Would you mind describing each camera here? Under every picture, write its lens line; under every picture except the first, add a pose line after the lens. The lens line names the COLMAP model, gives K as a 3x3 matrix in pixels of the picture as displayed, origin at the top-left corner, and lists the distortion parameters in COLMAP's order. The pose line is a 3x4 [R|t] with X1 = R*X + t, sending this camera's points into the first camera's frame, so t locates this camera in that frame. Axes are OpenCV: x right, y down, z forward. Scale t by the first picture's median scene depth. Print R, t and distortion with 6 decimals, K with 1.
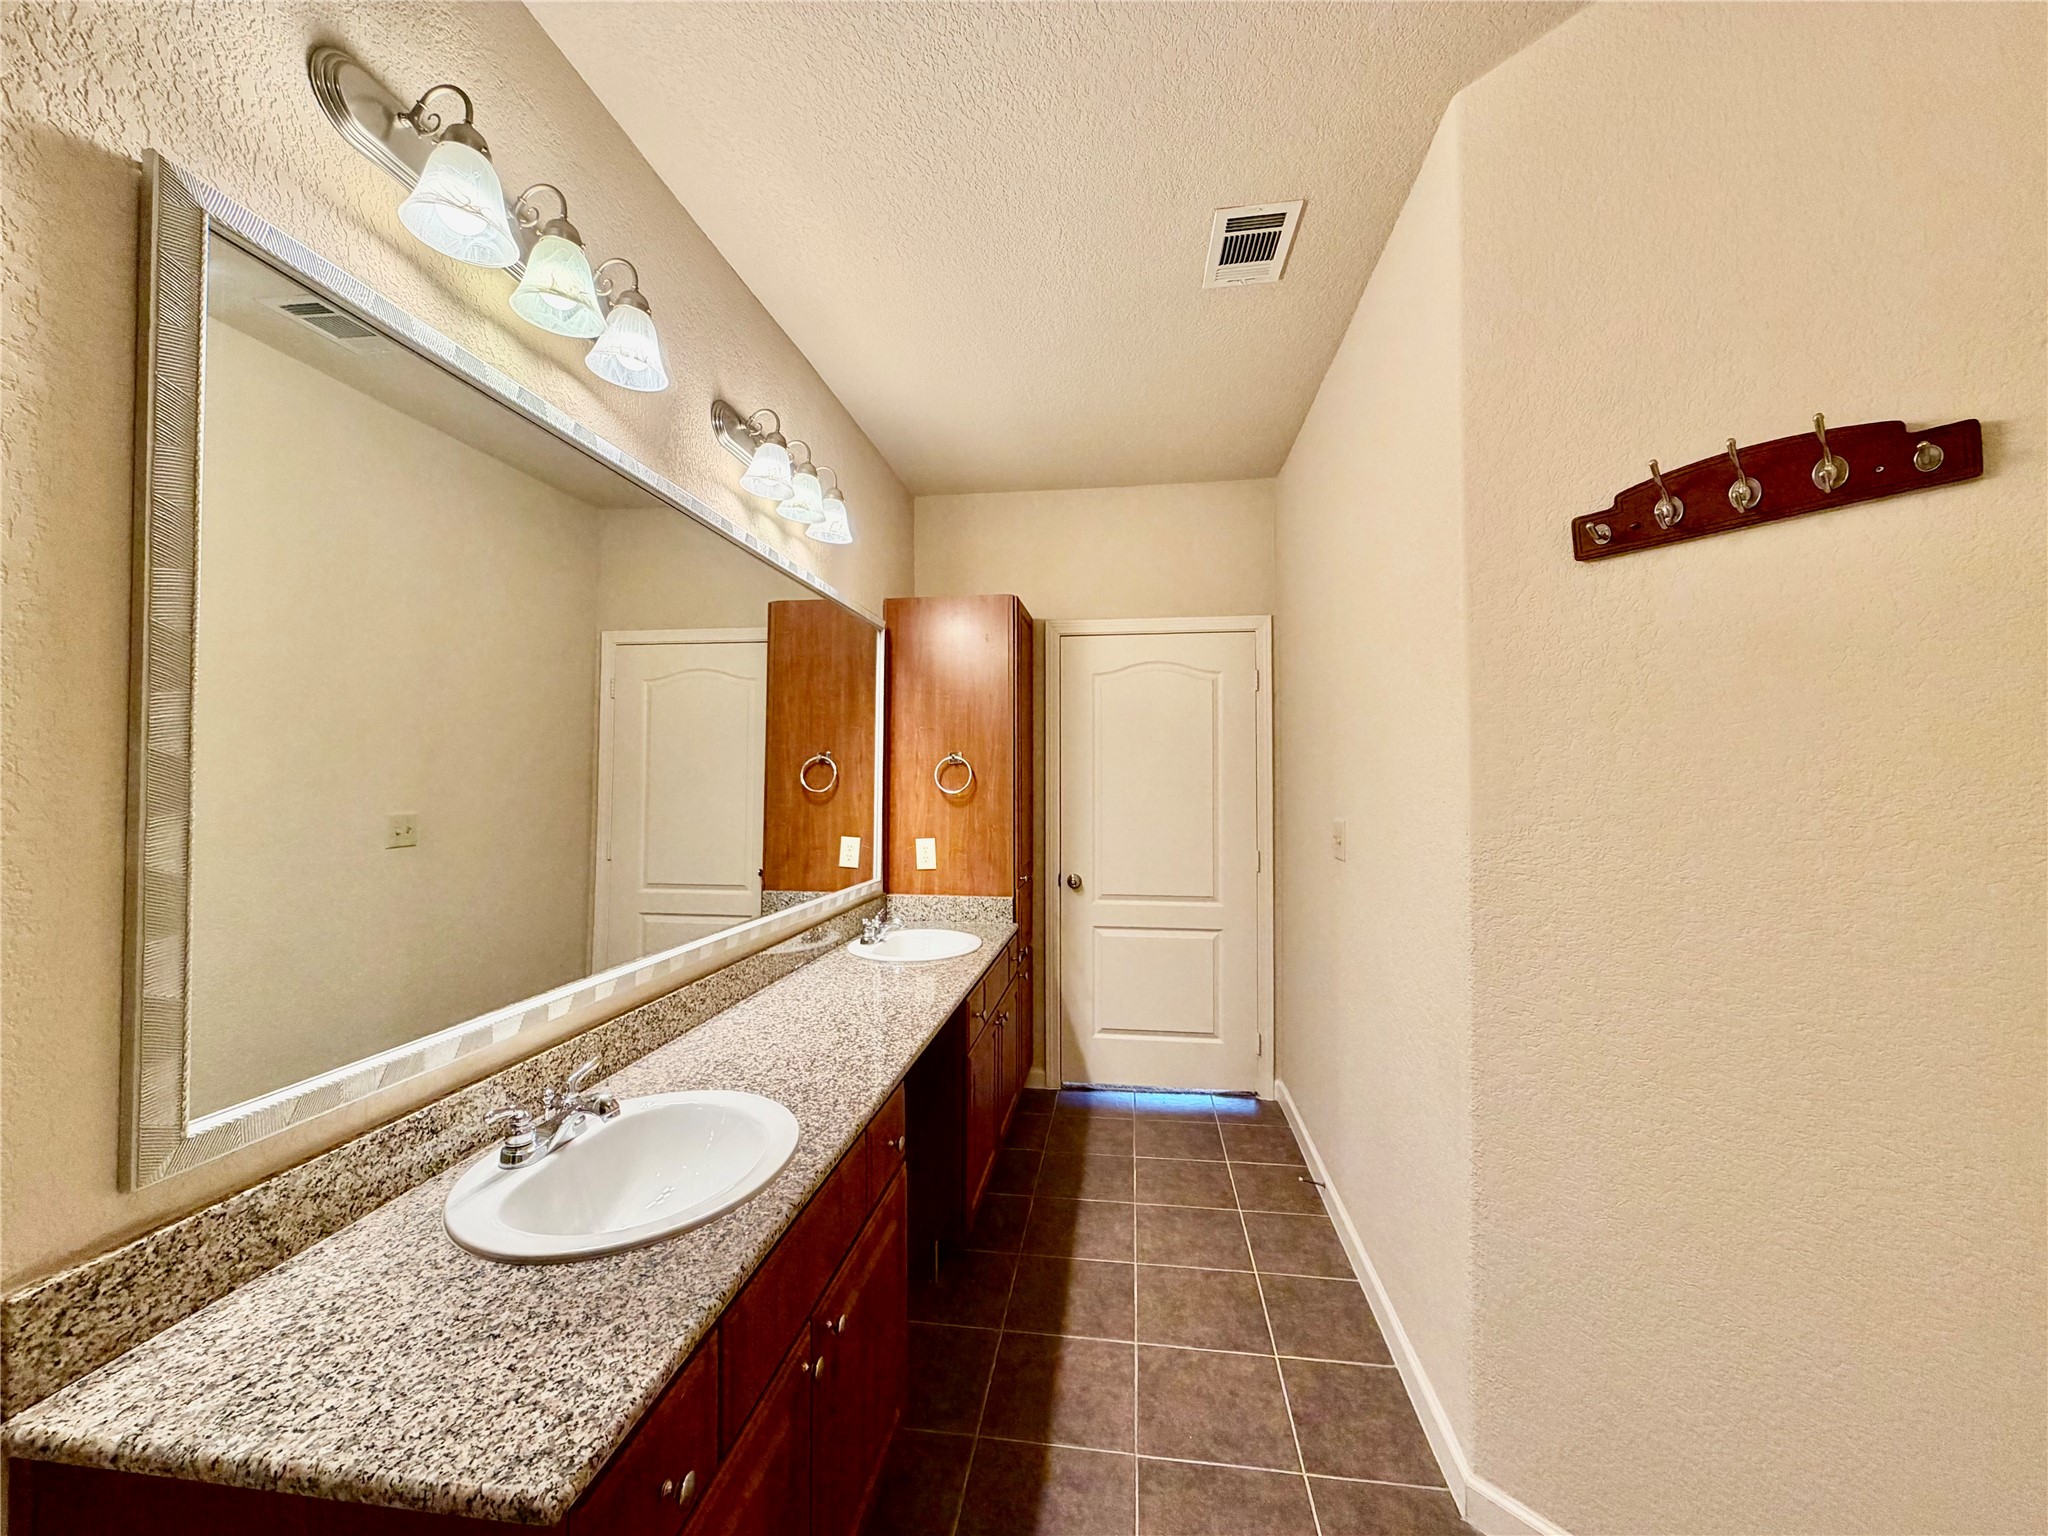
lens RADIAL K [[856.1, 0, 1024.0], [0, 856.1, 768.0], [0, 0, 1]] dist [0.002813, 0.000299]
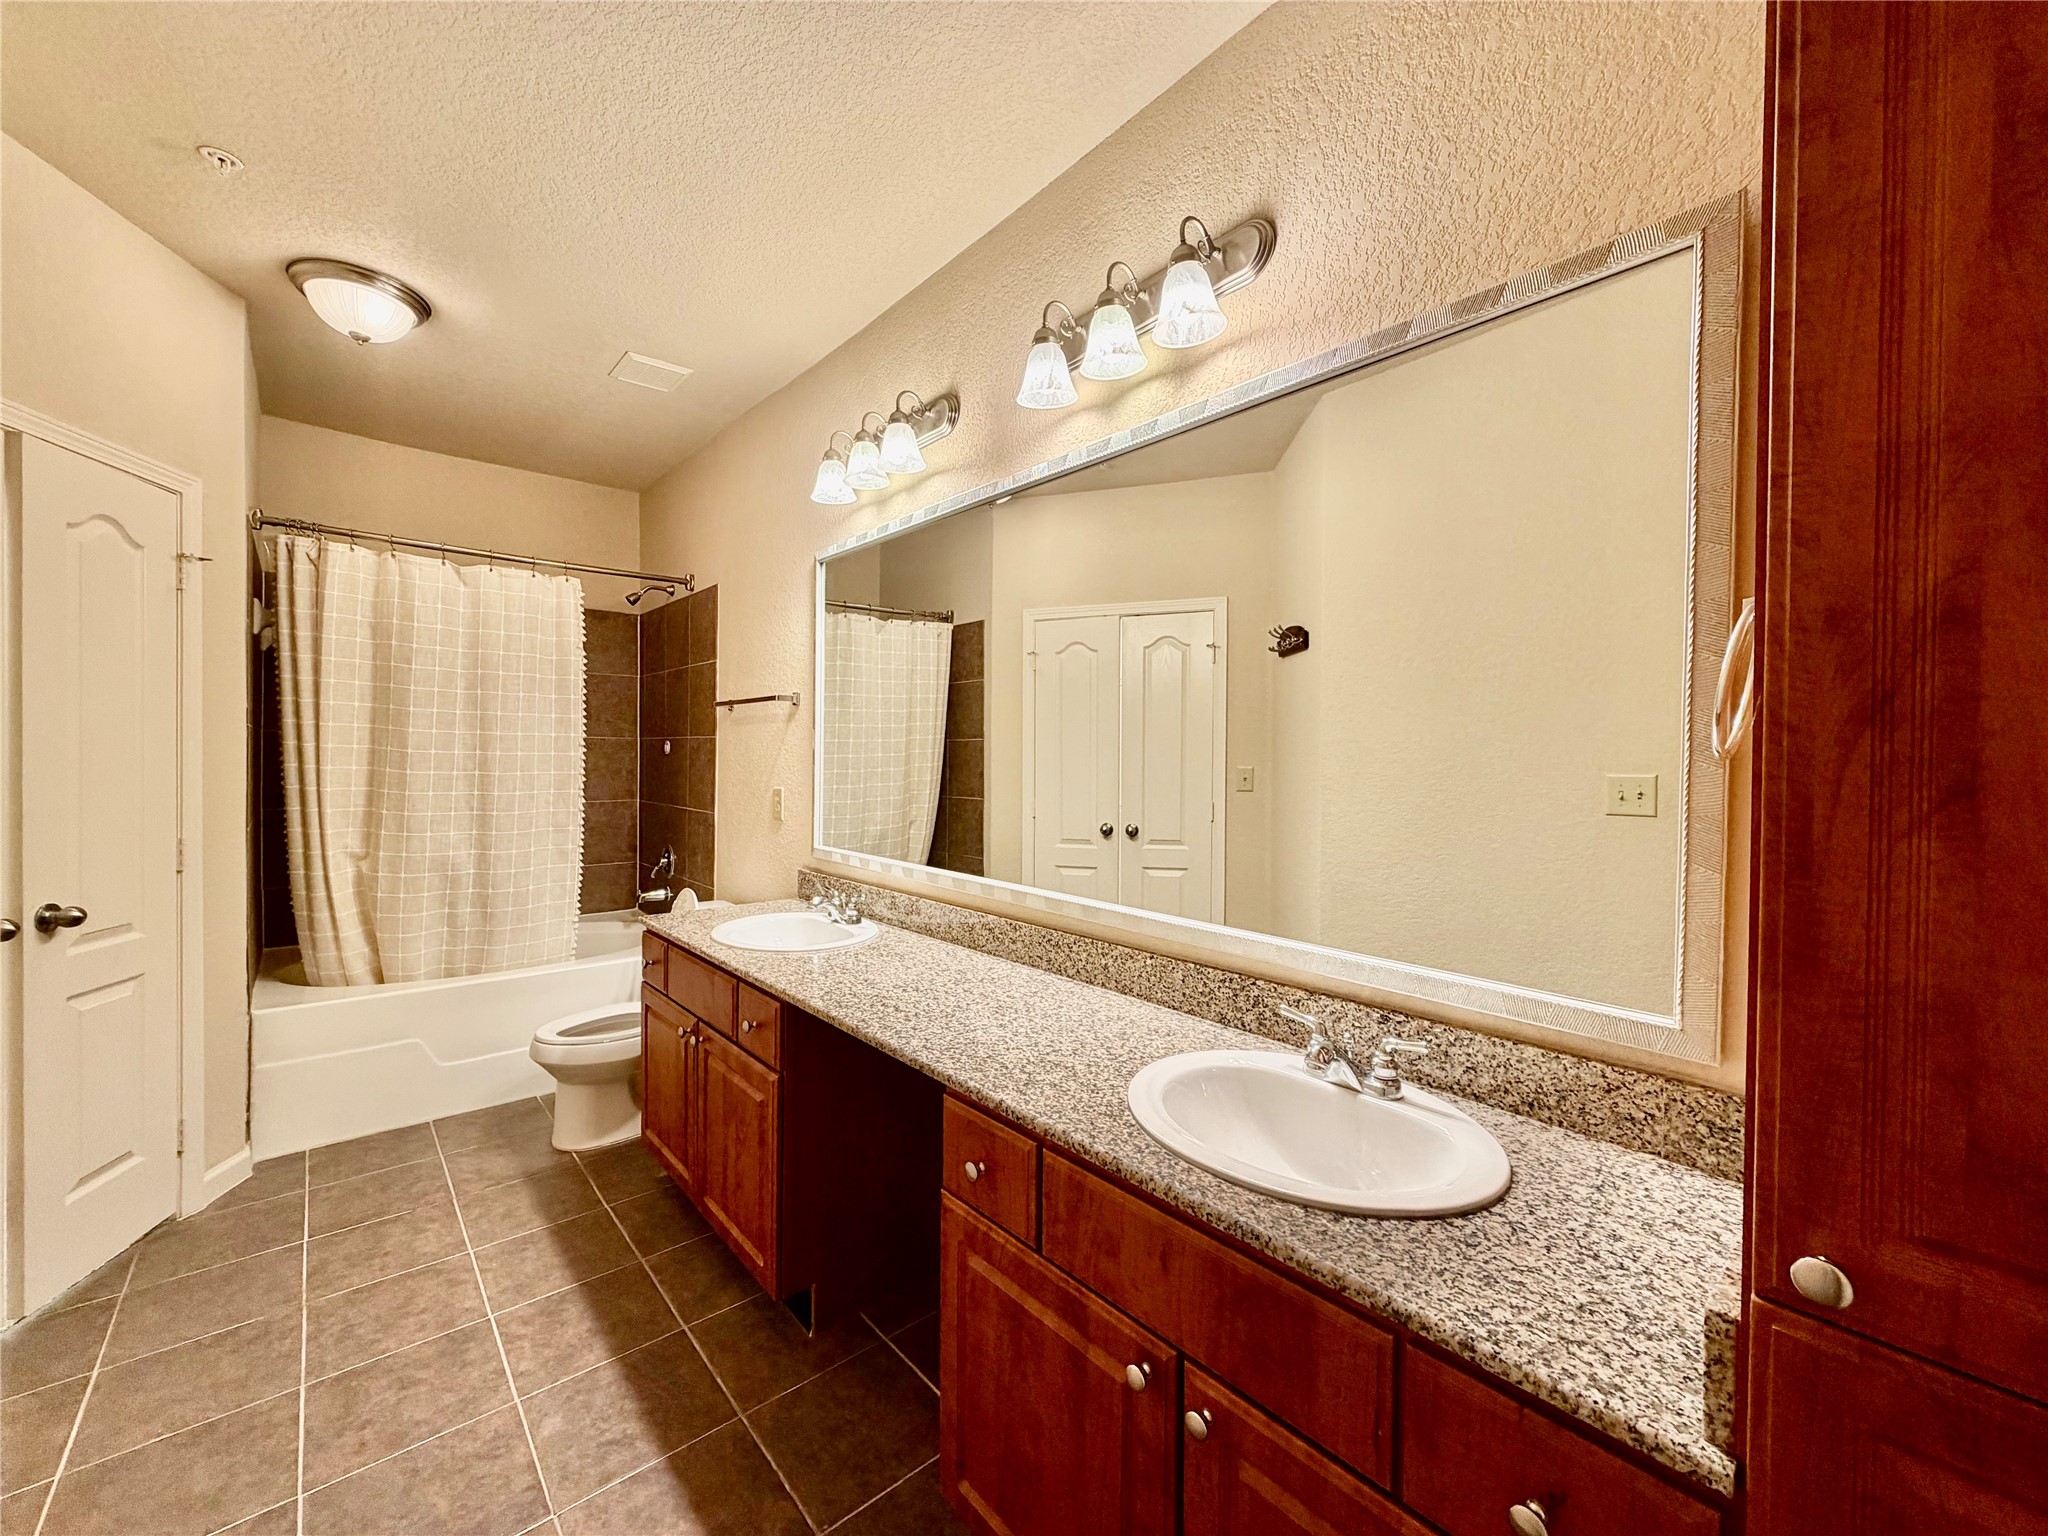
lens RADIAL K [[815.3, 0, 1024.0], [0, 815.3, 768.0], [0, 0, 1]] dist [-0.001845, 0.000105]
pose [[-0.668093, 0.003653, -0.744069, 0.882886], [0.003084, 0.999993, 0.002140, 0.126336], [0.744072, -0.000865, -0.668099, 3.992716]]
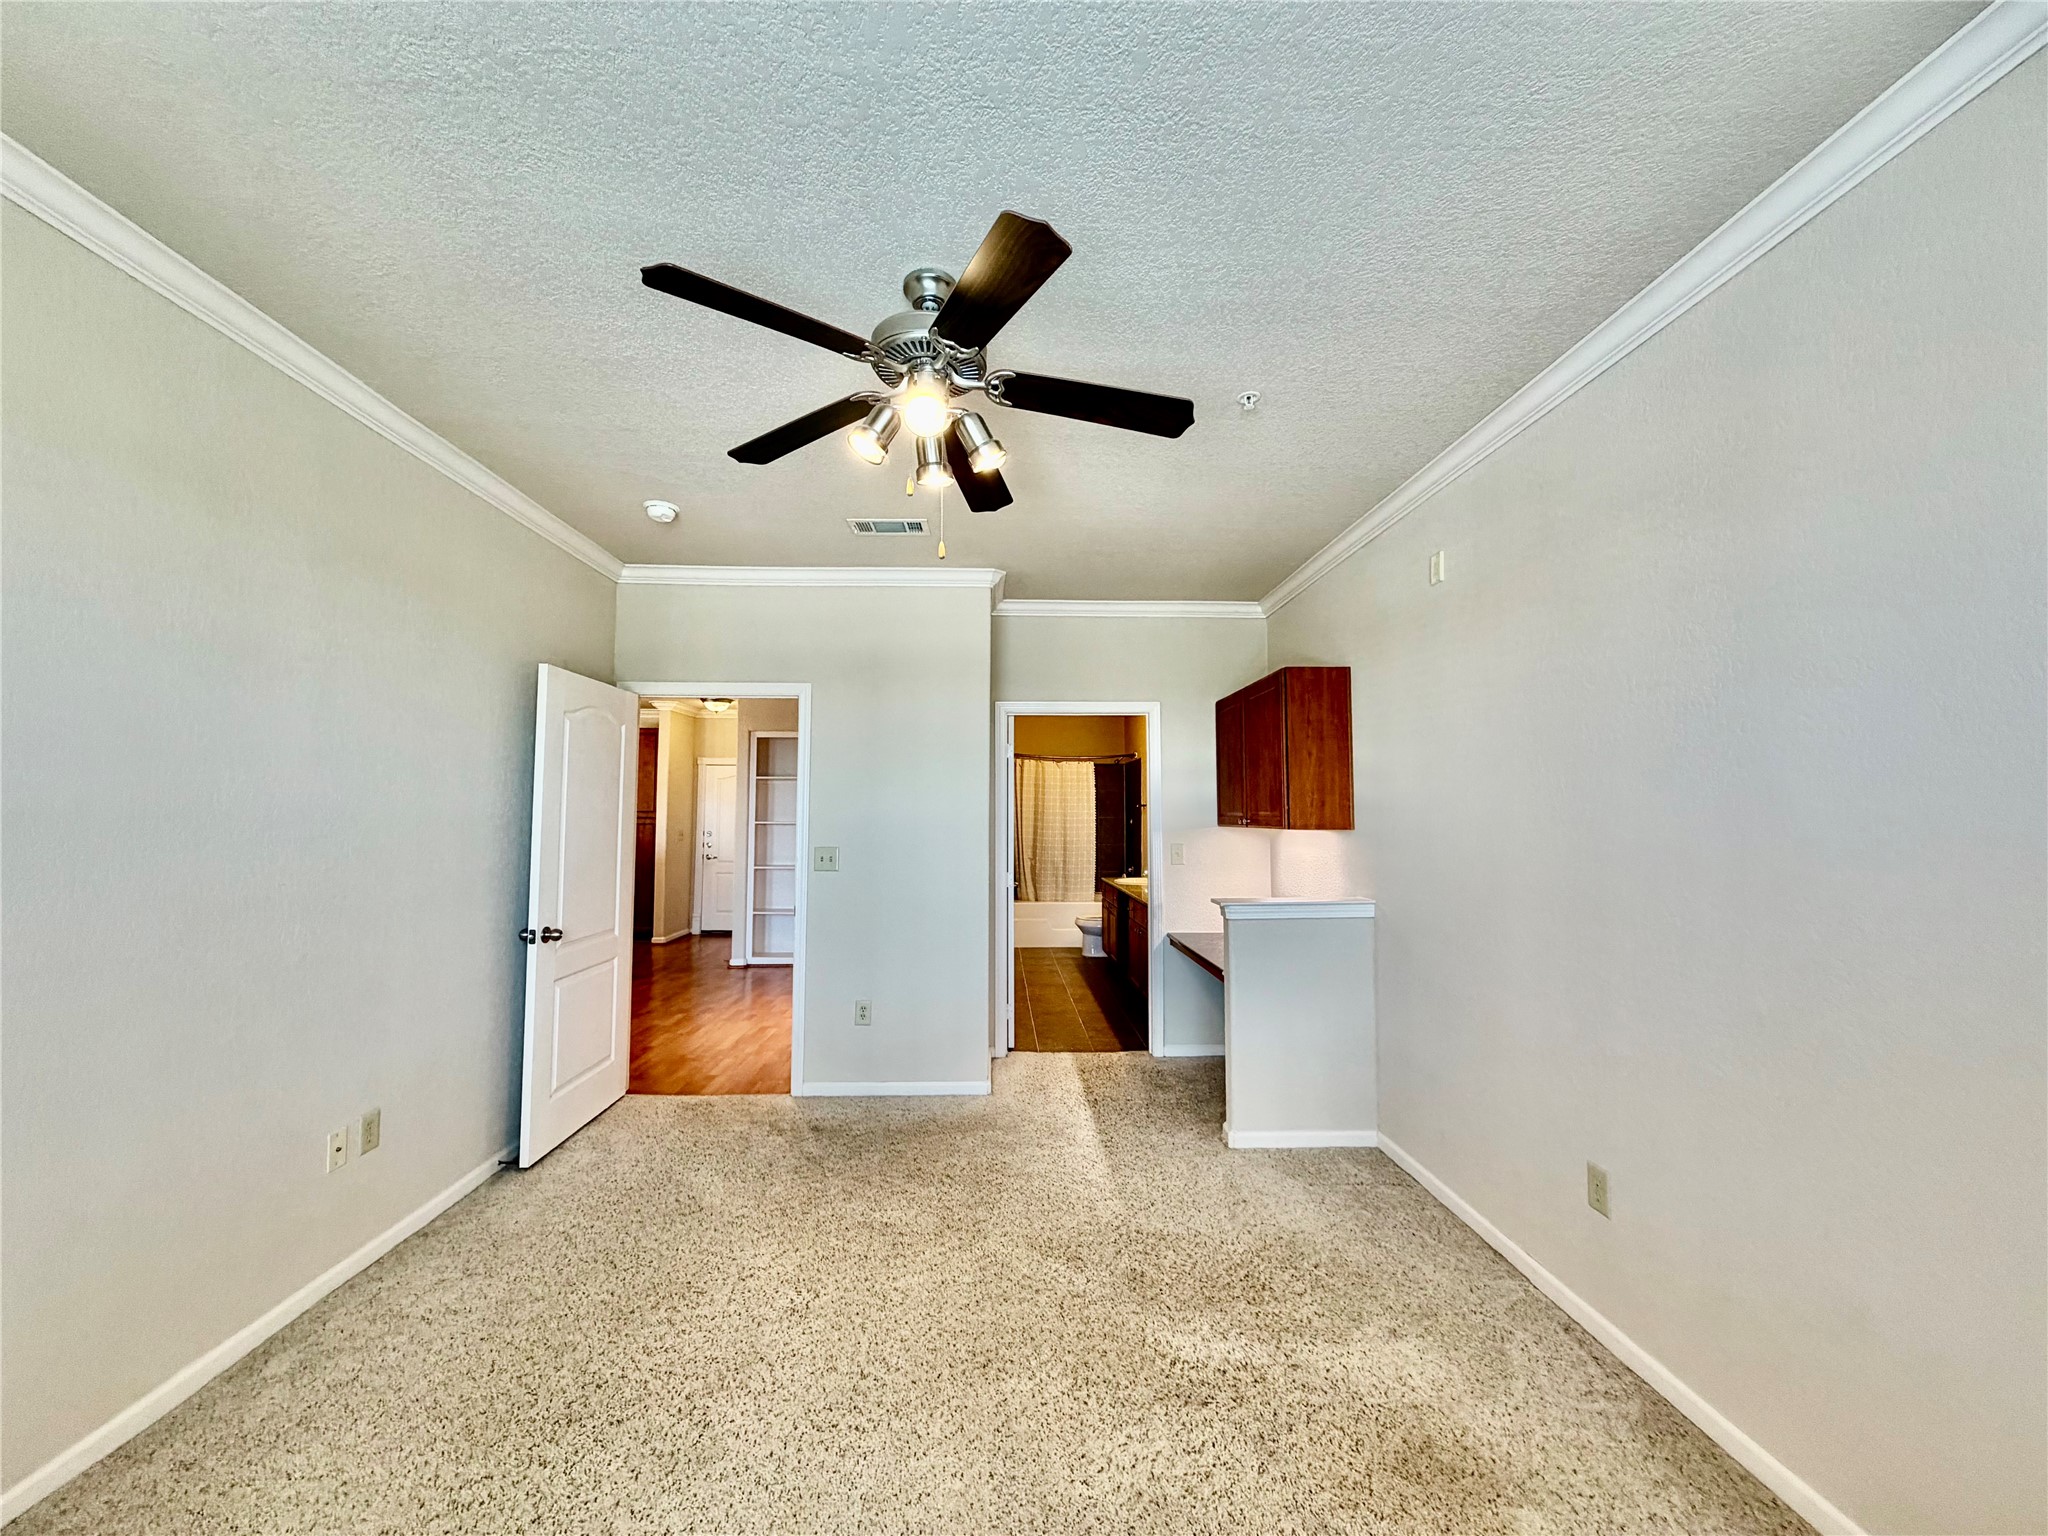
lens RADIAL K [[856.1, 0, 1024.0], [0, 856.1, 768.0], [0, 0, 1]] dist [0.002813, 0.000299]
pose [[-0.987222, -0.011043, -0.158969, 1.709973], [0.002653, 0.996319, -0.085685, 0.226373], [0.159330, -0.085012, -0.983558, 8.565212]]
